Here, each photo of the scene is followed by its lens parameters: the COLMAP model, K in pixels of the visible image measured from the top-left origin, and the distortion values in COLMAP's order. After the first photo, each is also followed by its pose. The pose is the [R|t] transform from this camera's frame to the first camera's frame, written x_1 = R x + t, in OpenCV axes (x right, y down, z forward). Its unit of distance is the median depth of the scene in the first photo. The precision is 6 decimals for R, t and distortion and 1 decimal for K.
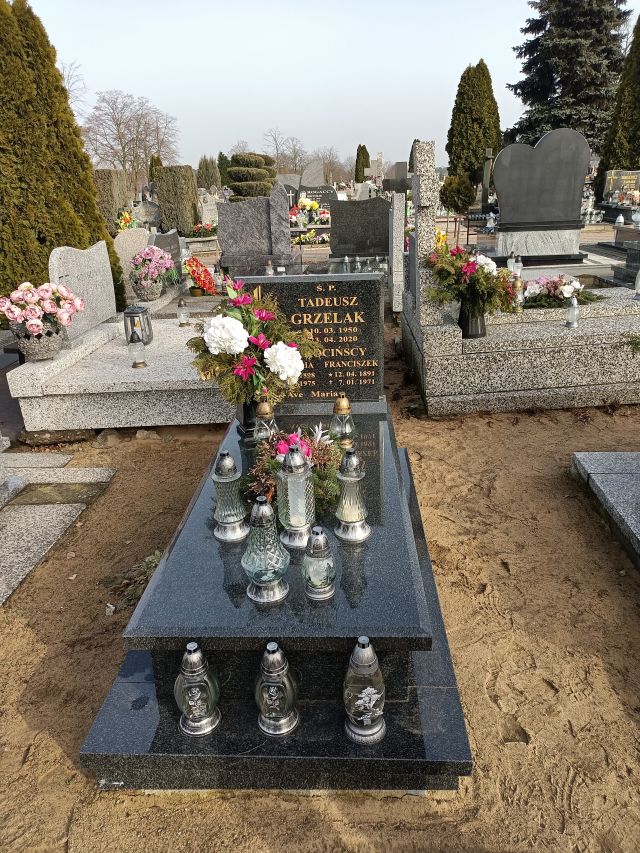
lens RADIAL K [[639.8, 0, 321.2], [0, 639.8, 429.7], [0, 0, 1]] dist [0.026135, -0.011443]
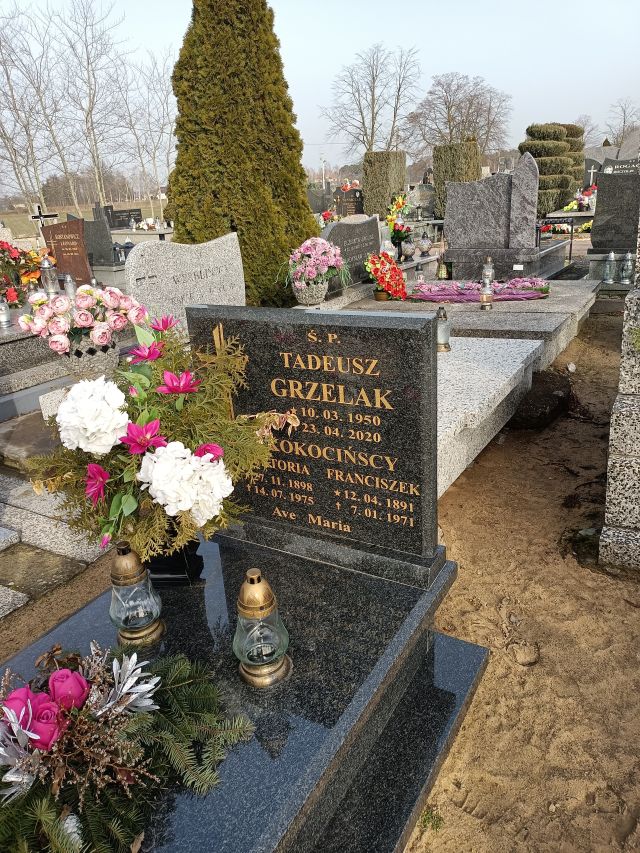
lens RADIAL K [[639.8, 0, 320.0], [0, 639.8, 423.4], [0, 0, 1]] dist [0.026135, -0.011443]
pose [[0.885553, 0.143015, -0.441975, 0.187845], [-0.136841, 0.989524, 0.046014, -0.135321], [0.443926, 0.019733, 0.895846, 0.413305]]
